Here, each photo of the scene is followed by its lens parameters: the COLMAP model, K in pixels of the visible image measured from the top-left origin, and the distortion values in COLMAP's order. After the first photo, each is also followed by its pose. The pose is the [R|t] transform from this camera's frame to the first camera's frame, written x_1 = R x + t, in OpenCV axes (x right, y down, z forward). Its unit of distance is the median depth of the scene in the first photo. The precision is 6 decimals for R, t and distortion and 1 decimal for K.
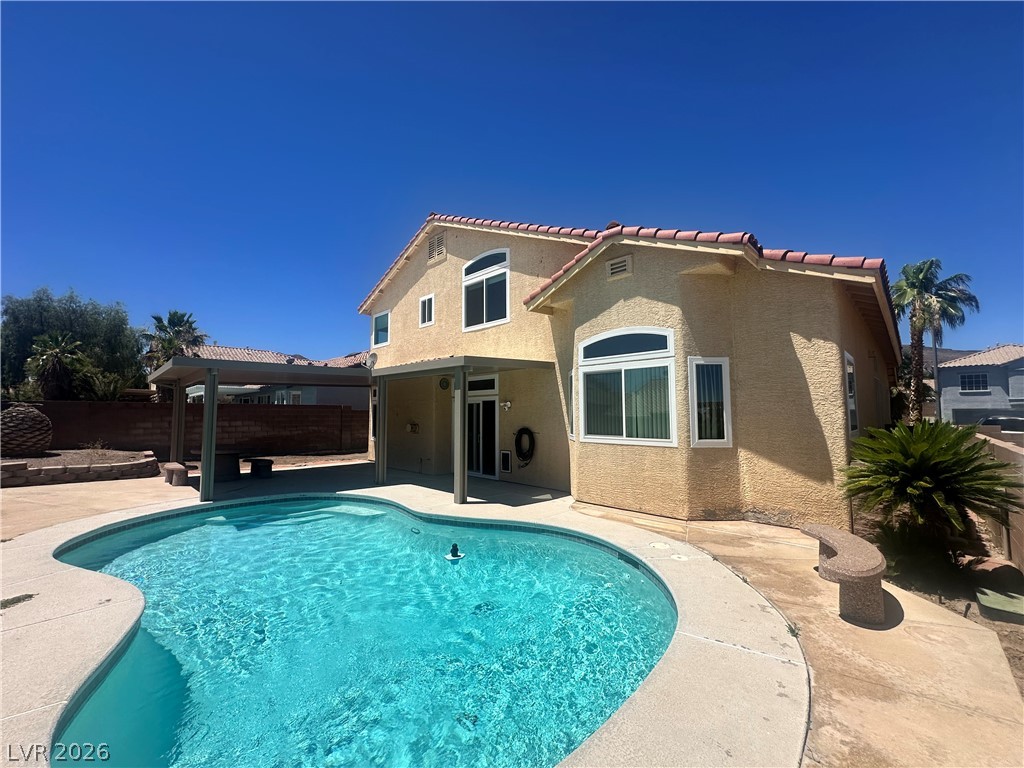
lens RADIAL K [[409.7, 0, 510.8], [0, 409.7, 384.5], [0, 0, 1]] dist [-0.000014, 0.000158]
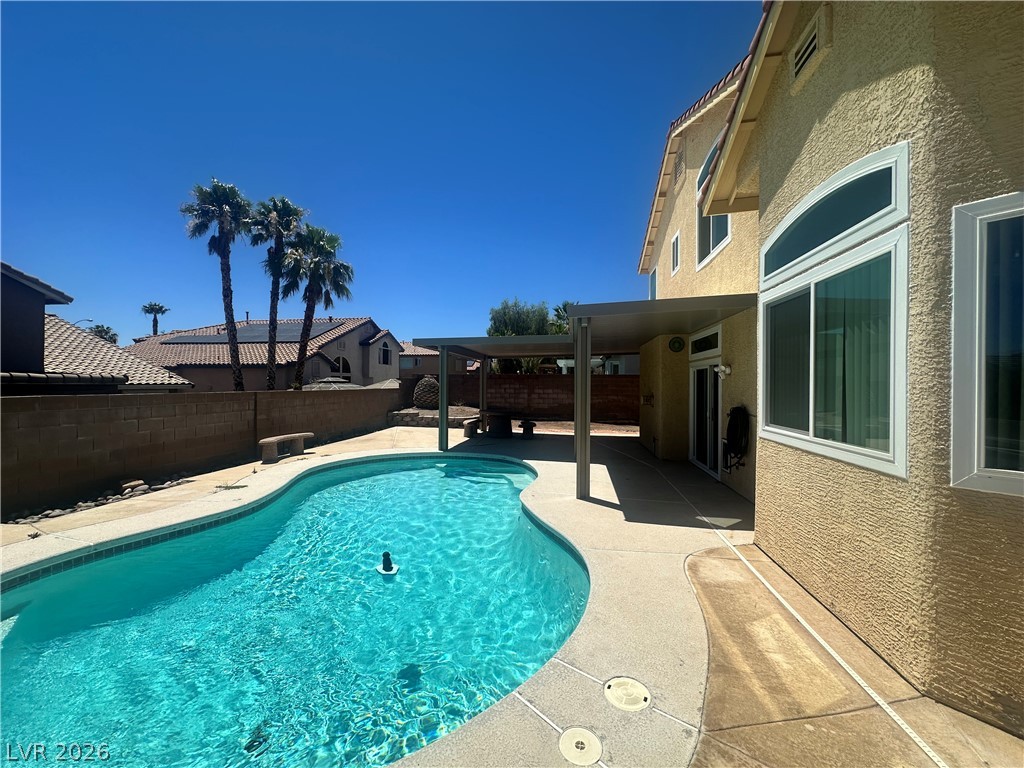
lens RADIAL K [[409.7, 0, 515.4], [0, 409.7, 384.3], [0, 0, 1]] dist [-0.000014, 0.000158]
pose [[0.594399, 0.007917, -0.804131, 0.335866], [0.048779, 0.997755, 0.045880, 0.027091], [0.802689, -0.066496, 0.592679, 0.360889]]
